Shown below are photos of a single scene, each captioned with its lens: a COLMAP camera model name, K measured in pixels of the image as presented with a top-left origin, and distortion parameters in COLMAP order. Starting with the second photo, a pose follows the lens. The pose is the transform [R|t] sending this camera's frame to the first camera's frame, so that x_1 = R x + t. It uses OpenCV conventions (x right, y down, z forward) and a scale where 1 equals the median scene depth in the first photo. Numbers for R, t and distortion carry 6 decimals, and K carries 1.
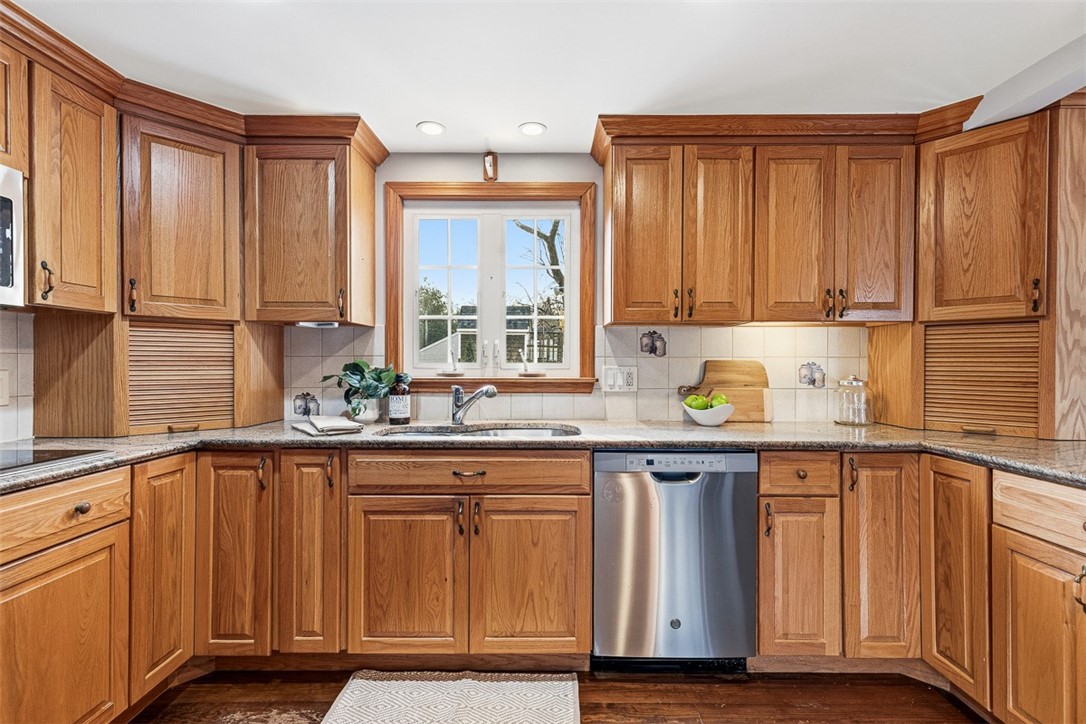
lens RADIAL K [[493.8, 0, 543.7], [0, 493.8, 365.3], [0, 0, 1]] dist [0.012871, -0.002835]
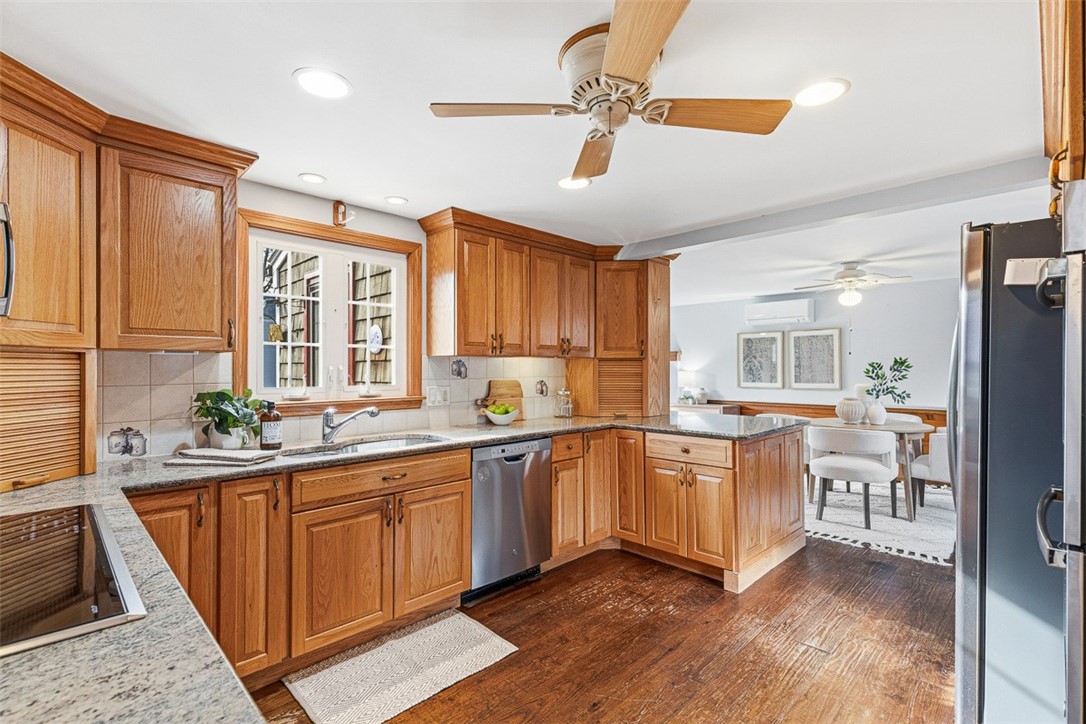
lens RADIAL K [[493.8, 0, 541.0], [0, 493.8, 368.4], [0, 0, 1]] dist [0.012871, -0.002835]
pose [[0.713051, -0.004128, 0.701100, -0.671522], [0.008406, 0.999961, -0.002662, -0.047232], [-0.701062, 0.007792, 0.713058, -0.153535]]
